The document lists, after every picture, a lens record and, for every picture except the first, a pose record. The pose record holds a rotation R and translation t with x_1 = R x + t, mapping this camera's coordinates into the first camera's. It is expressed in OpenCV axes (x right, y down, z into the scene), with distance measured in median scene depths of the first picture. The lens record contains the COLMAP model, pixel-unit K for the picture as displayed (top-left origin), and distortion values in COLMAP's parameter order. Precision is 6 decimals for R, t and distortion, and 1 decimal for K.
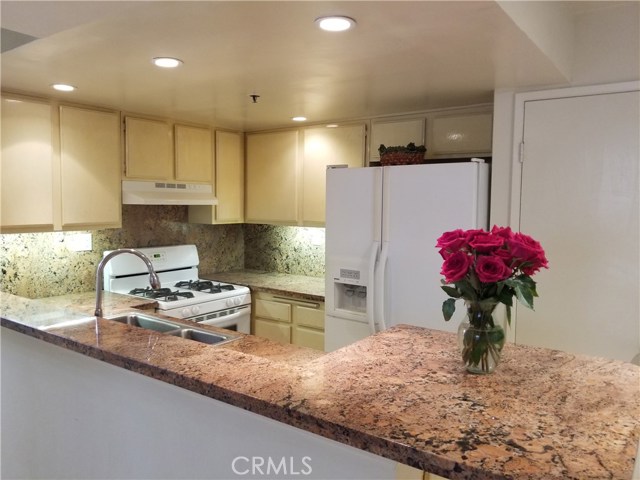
lens RADIAL K [[504.8, 0, 301.9], [0, 504.8, 233.0], [0, 0, 1]] dist [0.051738, -0.107161]
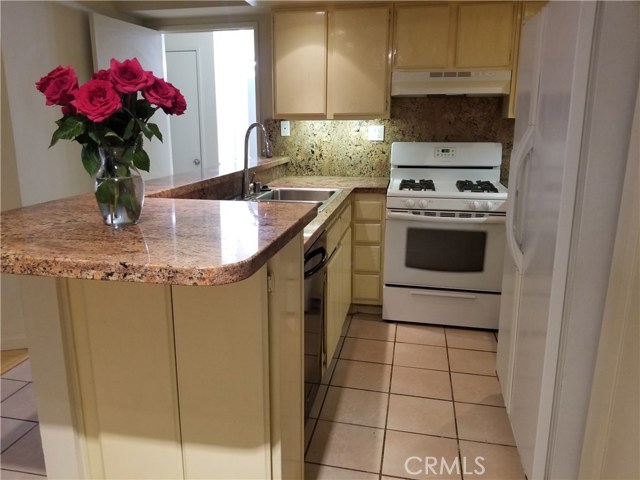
lens RADIAL K [[501.5, 0, 301.5], [0, 501.5, 239.5], [0, 0, 1]] dist [0.124431, -0.269888]
pose [[0.412433, 0.196444, -0.889555, 0.579755], [-0.051573, 0.979942, 0.192494, 0.044114], [0.909527, -0.033514, 0.414292, 0.373173]]
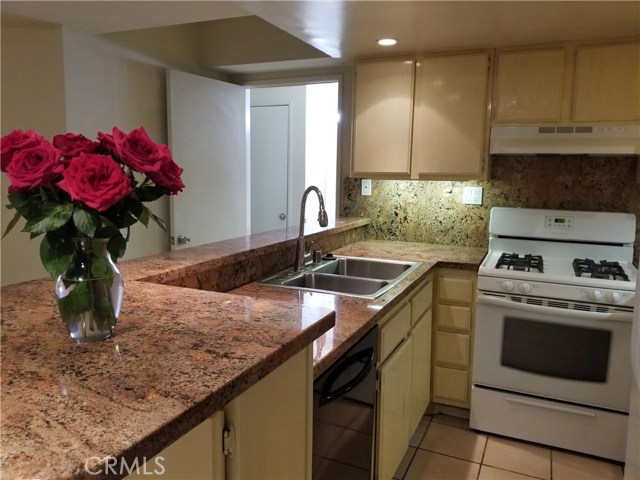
lens RADIAL K [[504.8, 0, 301.9], [0, 504.8, 233.0], [0, 0, 1]] dist [0.051738, -0.107161]
pose [[0.196336, 0.115402, -0.973722, 0.472873], [-0.075236, 0.991895, 0.102386, 0.014972], [0.977646, 0.053157, 0.203427, 0.498567]]
